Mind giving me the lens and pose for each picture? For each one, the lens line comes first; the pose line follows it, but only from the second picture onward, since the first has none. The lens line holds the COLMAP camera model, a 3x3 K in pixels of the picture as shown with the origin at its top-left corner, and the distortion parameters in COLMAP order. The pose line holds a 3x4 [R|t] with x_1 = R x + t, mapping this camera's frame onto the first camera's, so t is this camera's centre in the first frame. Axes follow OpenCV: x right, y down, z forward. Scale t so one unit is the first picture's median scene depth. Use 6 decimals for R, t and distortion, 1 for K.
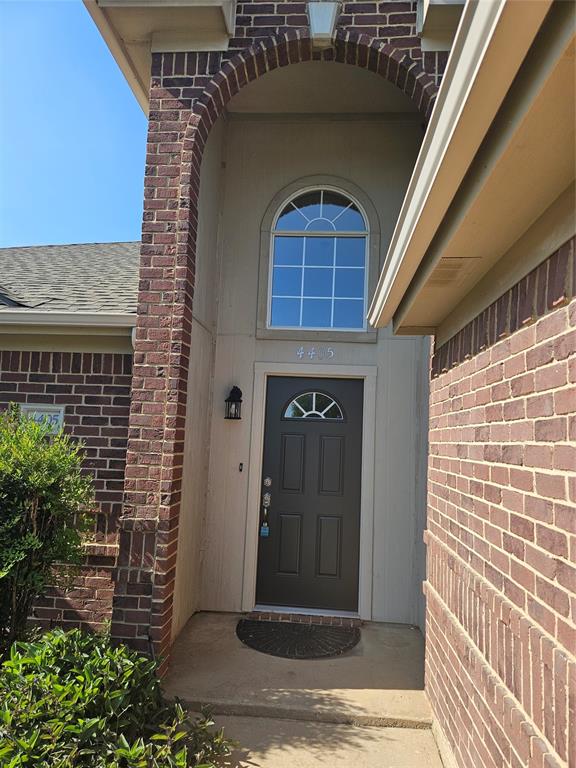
lens RADIAL K [[511.1, 0, 289.6], [0, 511.1, 387.7], [0, 0, 1]] dist [0.048072, -0.026600]
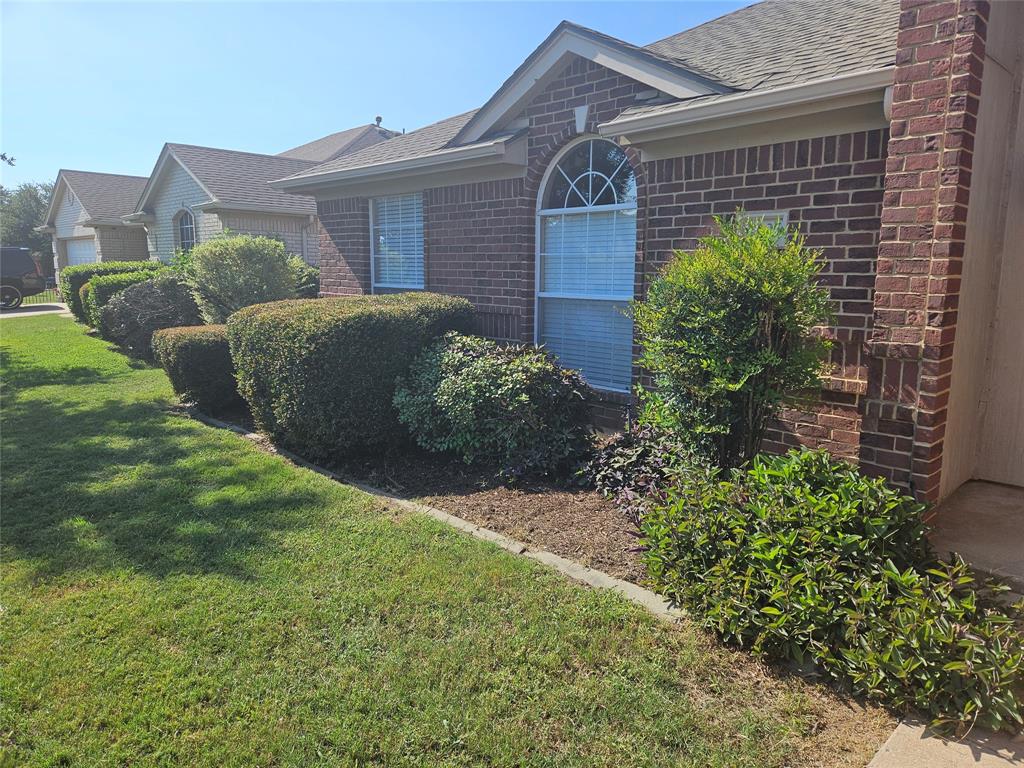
lens RADIAL K [[681.5, 0, 519.9], [0, 681.5, 368.2], [0, 0, 1]] dist [0.048072, -0.026600]
pose [[0.742787, 0.063315, -0.666527, -0.013701], [0.090493, 0.976890, 0.193644, 0.035286], [0.663384, -0.204152, 0.719891, -0.134087]]
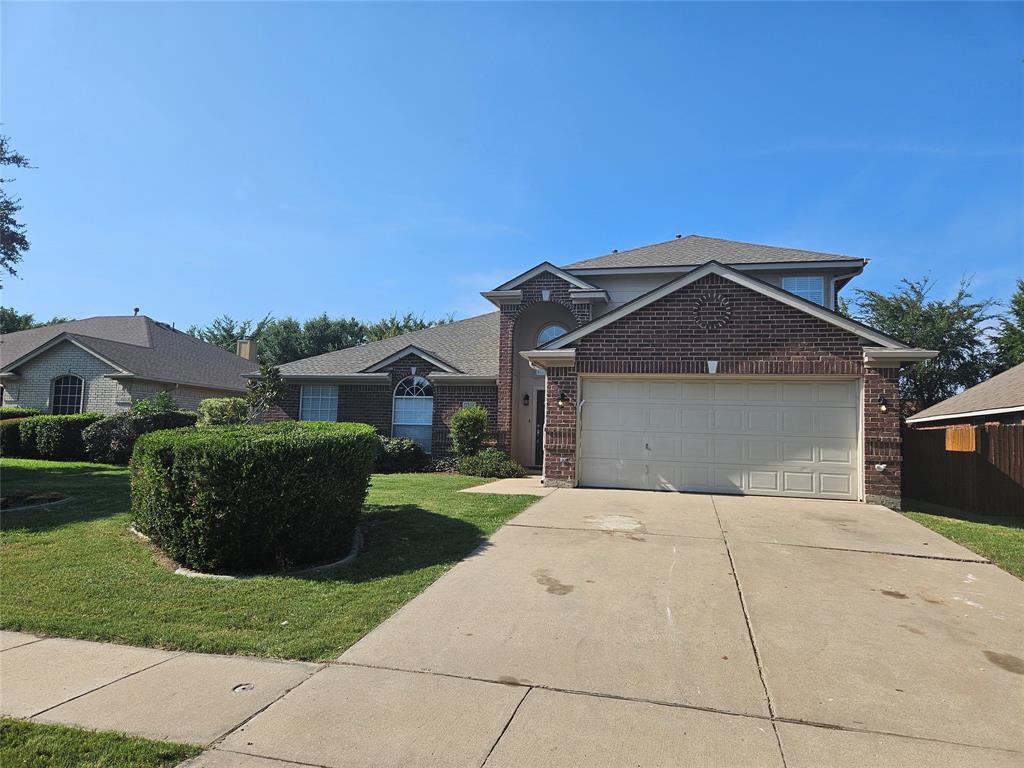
lens RADIAL K [[681.5, 0, 508.3], [0, 681.5, 383.9], [0, 0, 1]] dist [0.048072, -0.026600]
pose [[0.985786, -0.026405, -0.165916, 0.598910], [0.028474, 0.999543, 0.010103, -0.142161], [0.165573, -0.014683, 0.986088, -3.912221]]
